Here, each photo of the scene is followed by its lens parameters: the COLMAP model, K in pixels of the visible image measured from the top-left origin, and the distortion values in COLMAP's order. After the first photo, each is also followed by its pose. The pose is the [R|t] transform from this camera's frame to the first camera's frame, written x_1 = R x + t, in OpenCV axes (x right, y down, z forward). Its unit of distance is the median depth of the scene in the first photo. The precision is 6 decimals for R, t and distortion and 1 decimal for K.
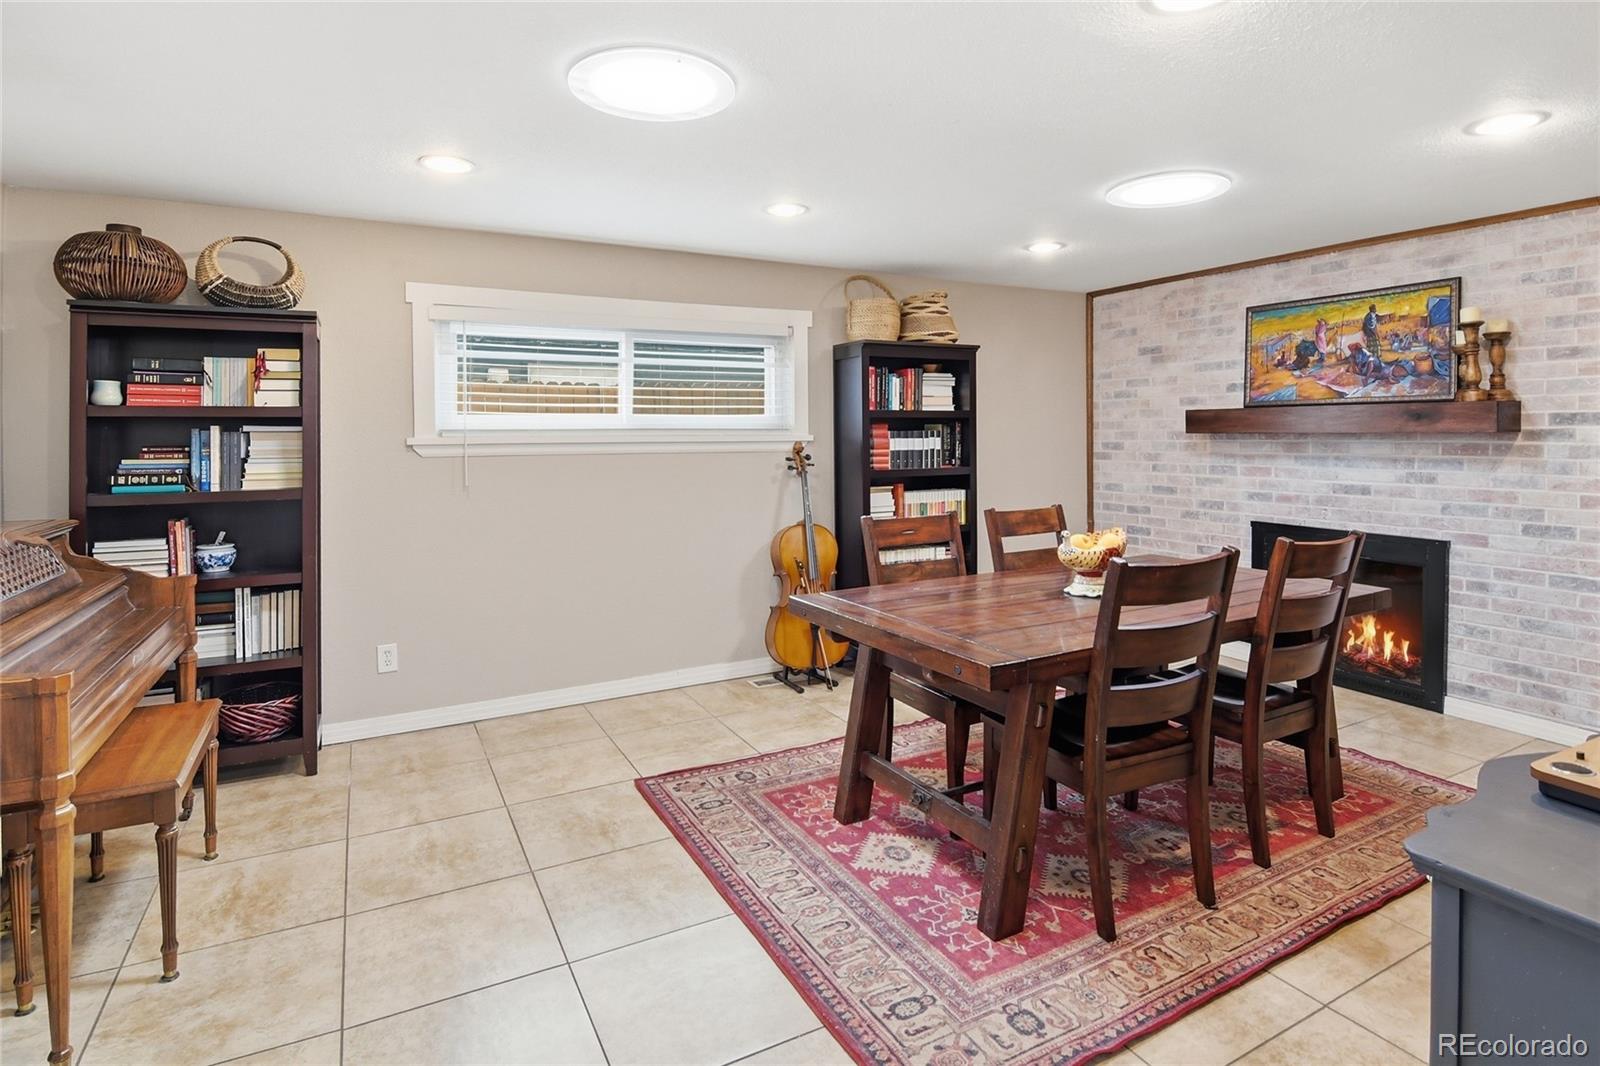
lens RADIAL K [[822.9, 0, 817.1], [0, 822.9, 457.8], [0, 0, 1]] dist [-0.018672, -0.001745]
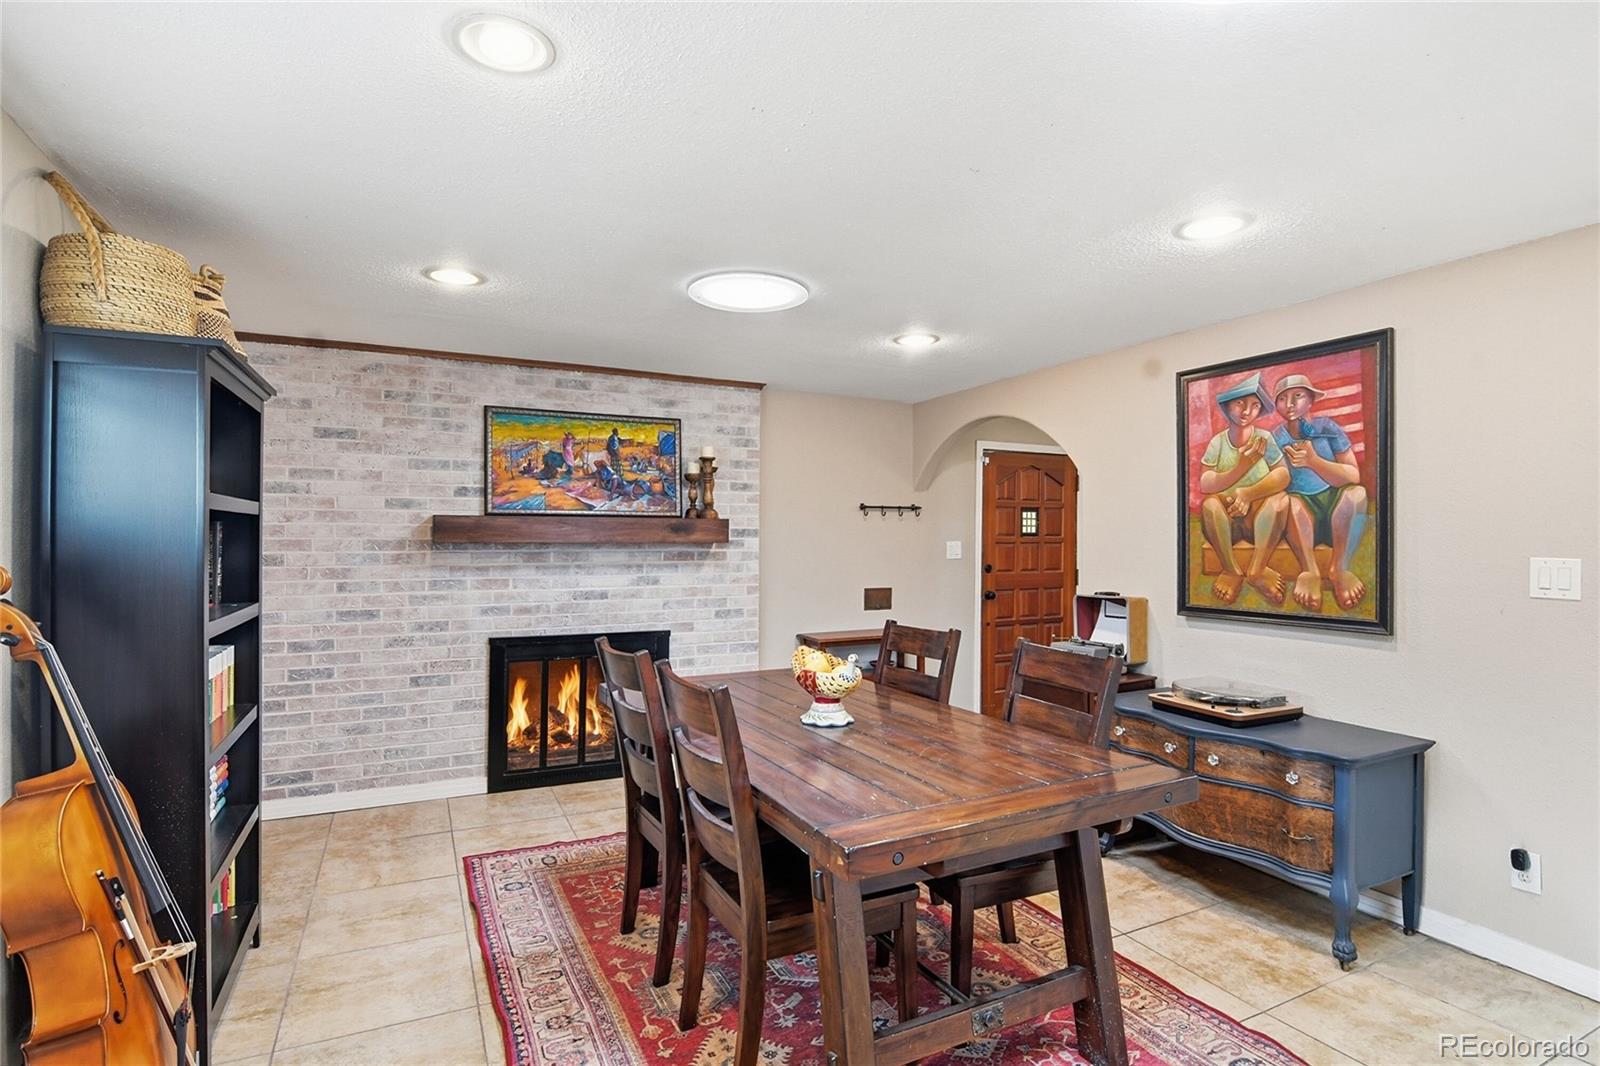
lens RADIAL K [[795.3, 0, 797.1], [0, 795.3, 540.6], [0, 0, 1]] dist [-0.002358, -0.000309]
pose [[0.051157, -0.001253, 0.998690, -0.373177], [0.024936, 0.999689, -0.000023, -0.025698], [-0.998379, 0.024905, 0.051173, 0.658183]]
